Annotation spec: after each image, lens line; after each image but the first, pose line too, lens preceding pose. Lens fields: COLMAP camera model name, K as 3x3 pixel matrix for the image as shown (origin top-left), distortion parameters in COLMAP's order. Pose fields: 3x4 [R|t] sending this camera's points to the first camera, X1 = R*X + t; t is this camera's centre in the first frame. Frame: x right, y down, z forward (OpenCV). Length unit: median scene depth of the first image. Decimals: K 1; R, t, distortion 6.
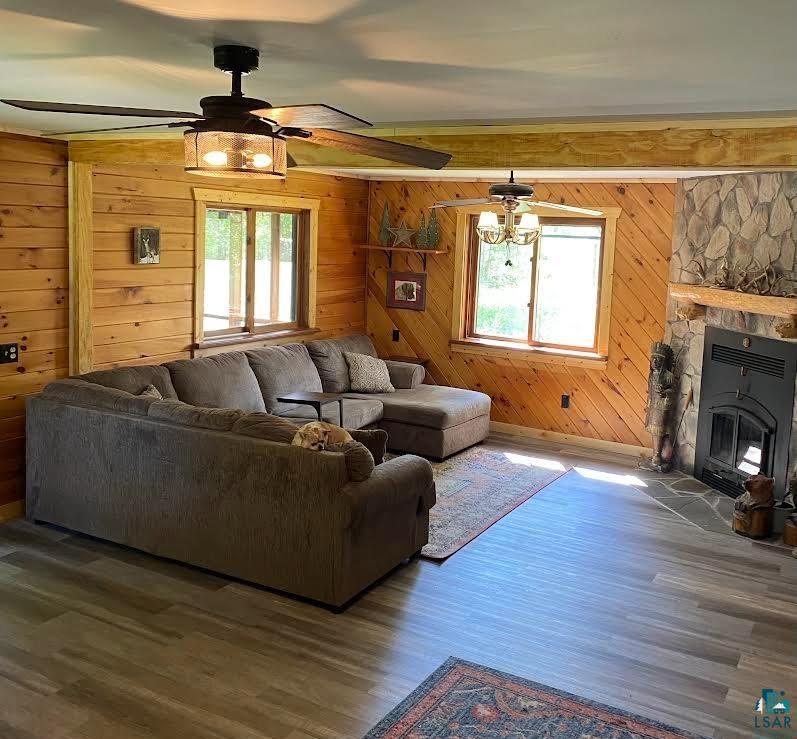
lens RADIAL K [[826.6, 0, 400.1], [0, 826.6, 310.9], [0, 0, 1]] dist [0.117575, -0.236327]
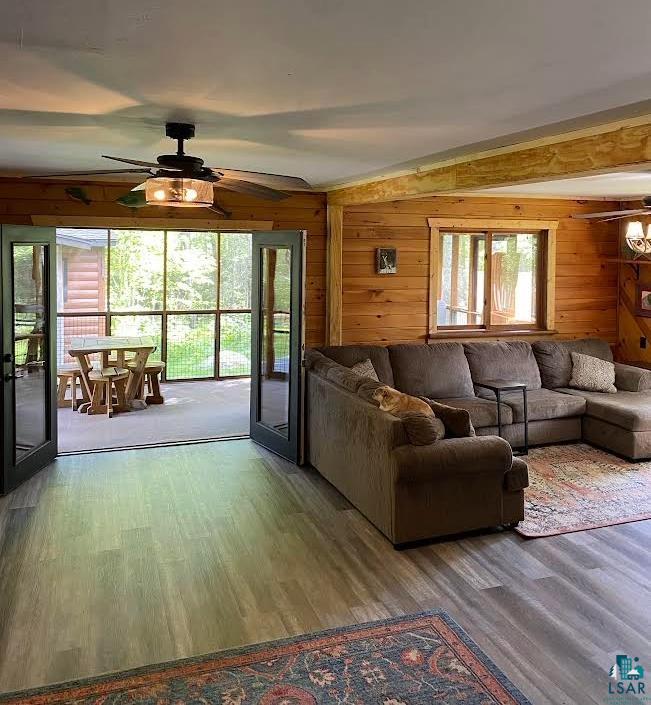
lens RADIAL K [[643.3, 0, 324.4], [0, 643.3, 269.9], [0, 0, 1]] dist [0.092693, -0.111581]
pose [[0.755905, -0.005876, -0.654655, 0.322300], [-0.044485, 0.997188, -0.060315, 0.007130], [0.653168, 0.074715, 0.753518, 0.114067]]
